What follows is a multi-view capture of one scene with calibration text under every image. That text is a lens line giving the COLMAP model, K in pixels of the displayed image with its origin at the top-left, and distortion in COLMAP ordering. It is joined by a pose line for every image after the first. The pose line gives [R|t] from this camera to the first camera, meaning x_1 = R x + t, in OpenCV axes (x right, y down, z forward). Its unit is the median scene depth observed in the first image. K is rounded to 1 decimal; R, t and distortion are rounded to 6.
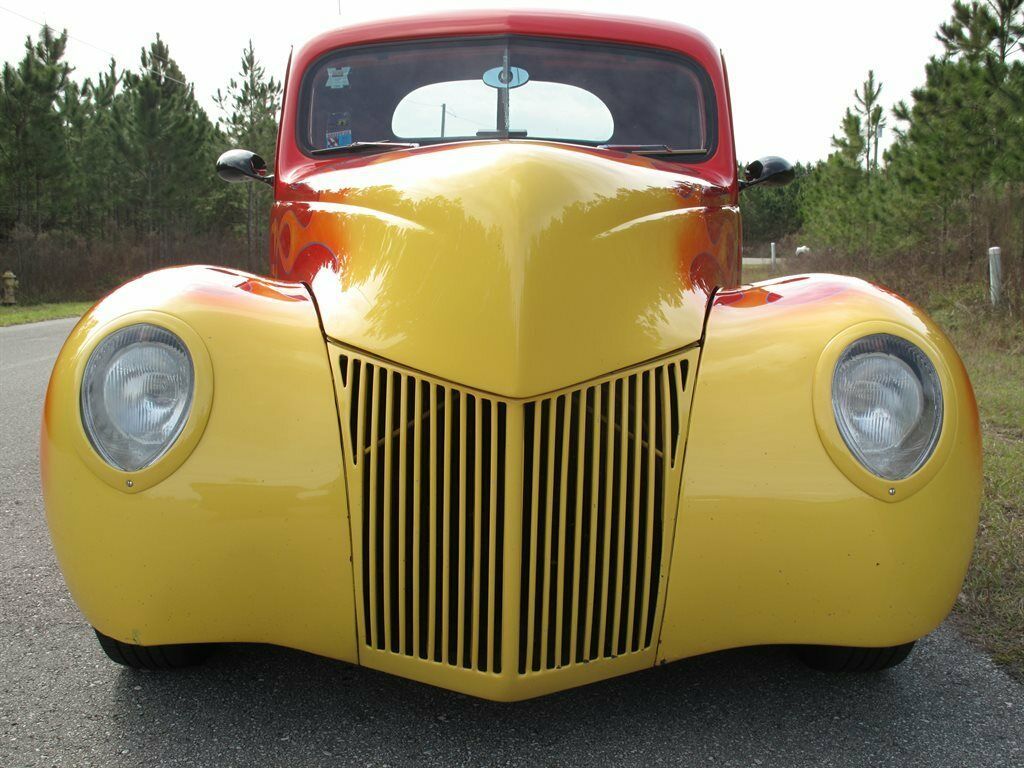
lens RADIAL K [[1116.7, 0, 508.1], [0, 1116.7, 359.8], [0, 0, 1]] dist [-0.098792, 0.000897]
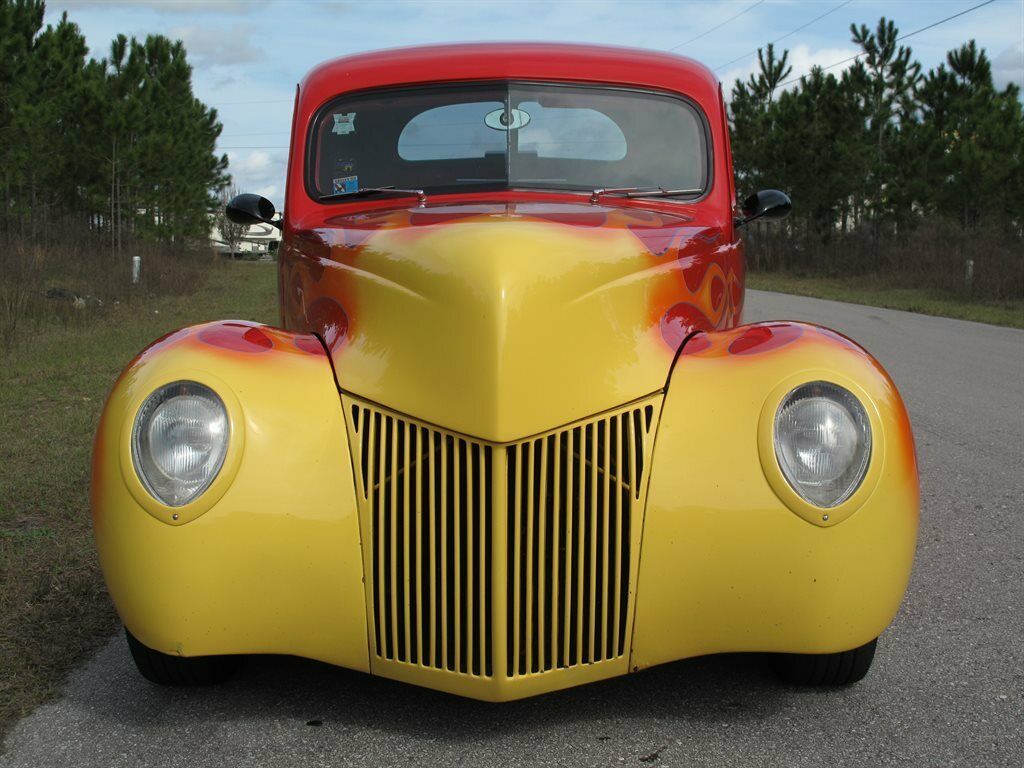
lens RADIAL K [[1116.7, 0, 508.1], [0, 1116.7, 359.8], [0, 0, 1]] dist [-0.098792, 0.000897]
pose [[0.999920, -0.011145, -0.006064, 0.019932], [0.010964, 0.999512, -0.029238, -0.015919], [0.006387, 0.029170, 0.999554, -0.168823]]
